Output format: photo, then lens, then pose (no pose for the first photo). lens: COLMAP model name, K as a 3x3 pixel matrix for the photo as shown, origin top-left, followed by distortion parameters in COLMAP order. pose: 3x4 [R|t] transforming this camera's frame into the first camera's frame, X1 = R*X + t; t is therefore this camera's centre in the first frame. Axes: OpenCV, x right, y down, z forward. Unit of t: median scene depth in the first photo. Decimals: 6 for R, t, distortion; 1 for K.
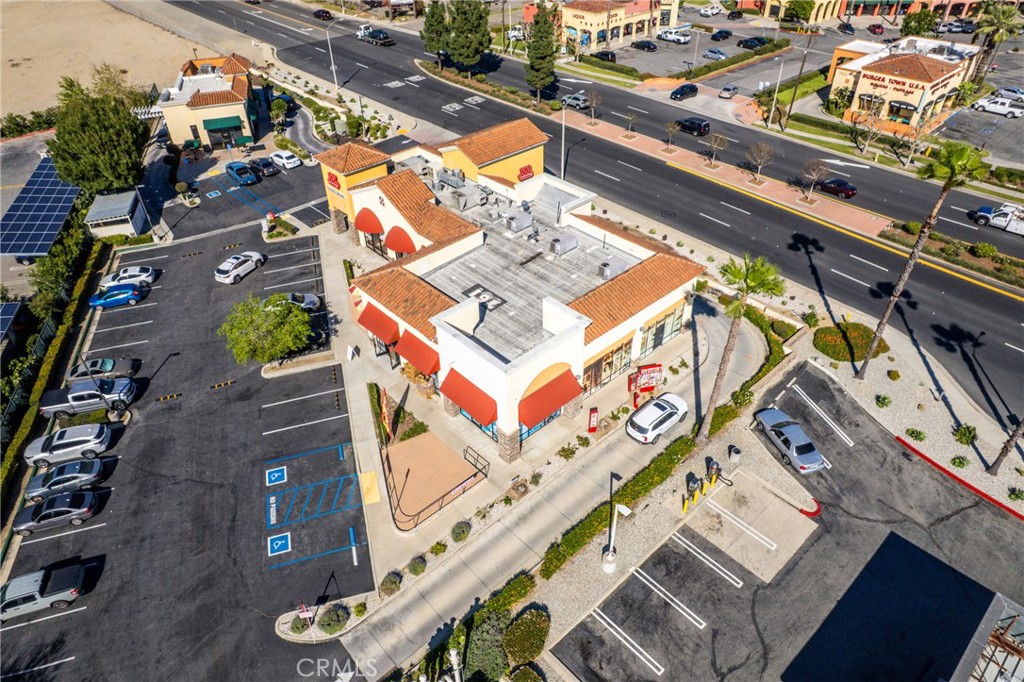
lens RADIAL K [[655.7, 0, 515.7], [0, 655.7, 347.5], [0, 0, 1]] dist [-0.080814, 0.075142]
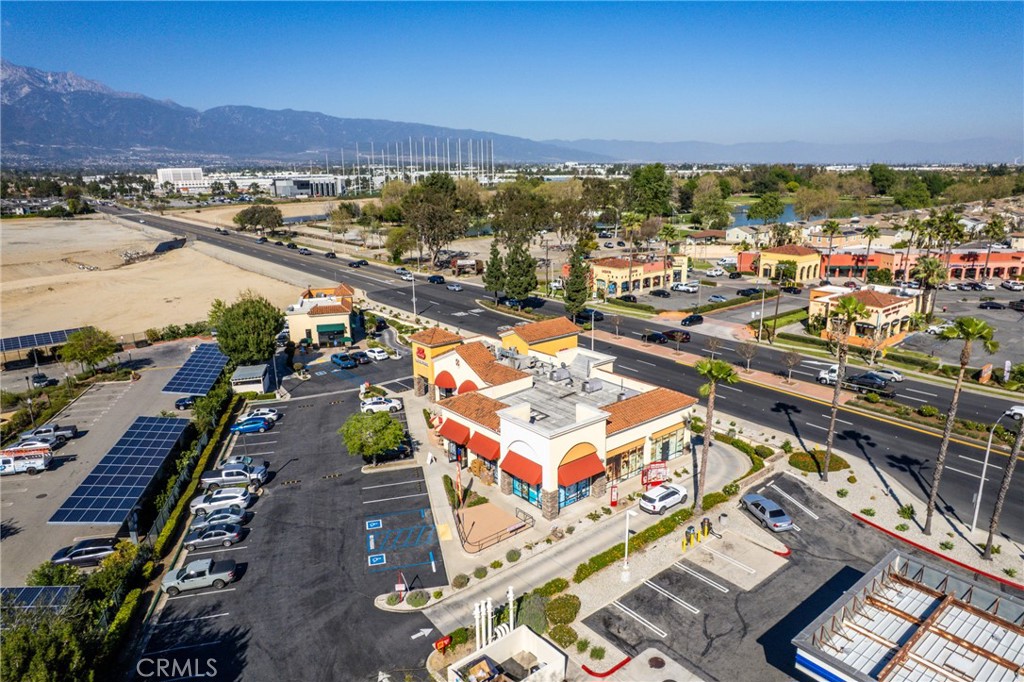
lens RADIAL K [[655.7, 0, 515.7], [0, 655.7, 347.5], [0, 0, 1]] dist [-0.080814, 0.075142]
pose [[0.998172, 0.016802, -0.058048, -0.007236], [-0.038341, 0.918557, -0.393425, 0.313702], [0.046710, 0.394931, 0.917522, -0.290519]]
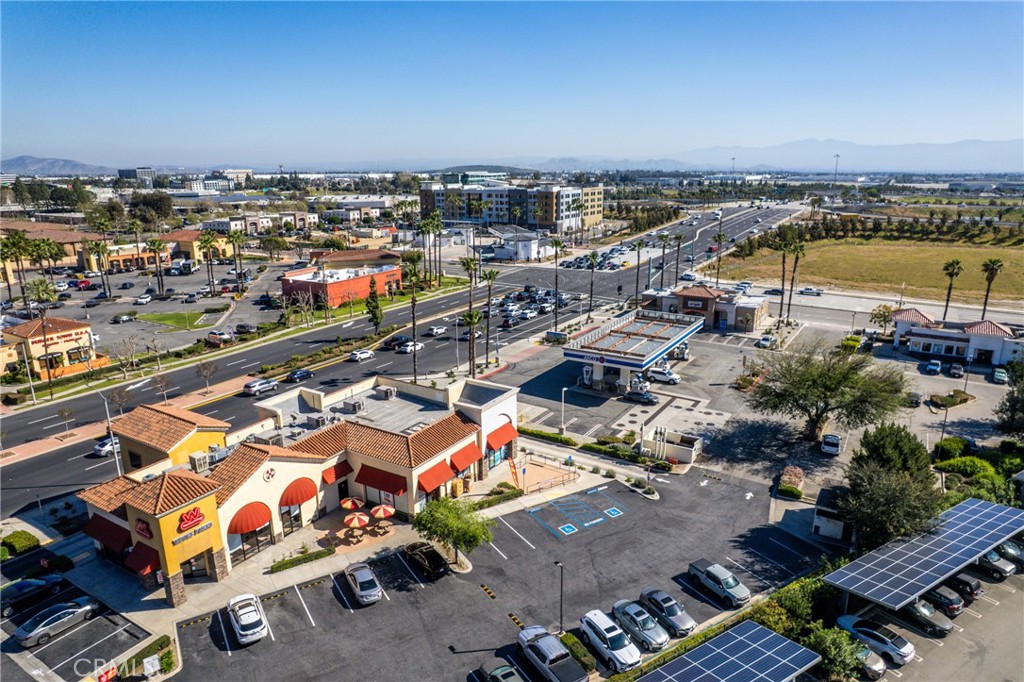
lens RADIAL K [[655.7, 0, 515.7], [0, 655.7, 347.5], [0, 0, 1]] dist [-0.080814, 0.075142]
pose [[-0.269689, -0.245164, 0.931216, -1.282630], [0.608443, 0.706161, 0.362124, -0.540826], [-0.746368, 0.664253, -0.041275, 0.733431]]
